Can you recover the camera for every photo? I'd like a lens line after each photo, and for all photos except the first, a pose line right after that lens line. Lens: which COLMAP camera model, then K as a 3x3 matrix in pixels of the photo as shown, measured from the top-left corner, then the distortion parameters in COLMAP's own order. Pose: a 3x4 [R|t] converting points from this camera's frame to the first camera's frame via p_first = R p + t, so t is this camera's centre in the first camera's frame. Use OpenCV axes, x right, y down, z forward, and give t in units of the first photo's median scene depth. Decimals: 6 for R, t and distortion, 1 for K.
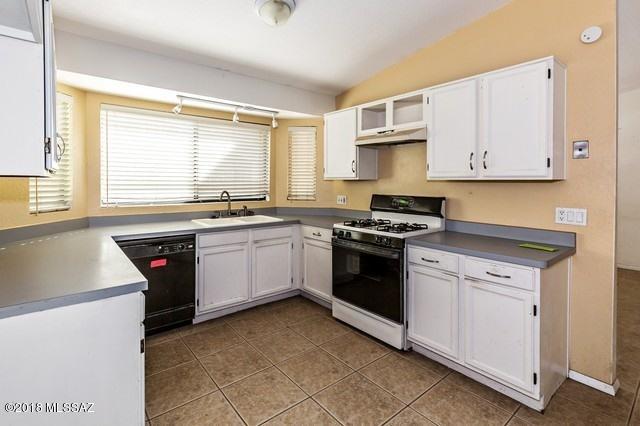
lens RADIAL K [[299.9, 0, 317.7], [0, 299.9, 183.4], [0, 0, 1]] dist [-0.000640, 0.000042]
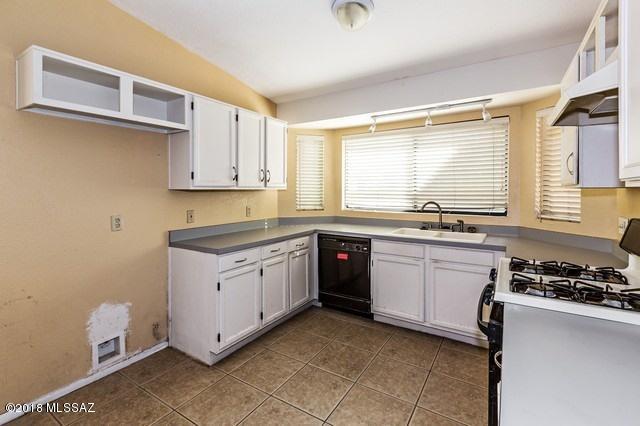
lens RADIAL K [[300.4, 0, 320.7], [0, 300.4, 192.3], [0, 0, 1]] dist [0.002724, 0.000357]
pose [[0.322541, 0.001683, -0.946554, 0.560008], [-0.005370, 0.999986, -0.000052, -0.001844], [0.946540, 0.005100, 0.322545, 0.444680]]
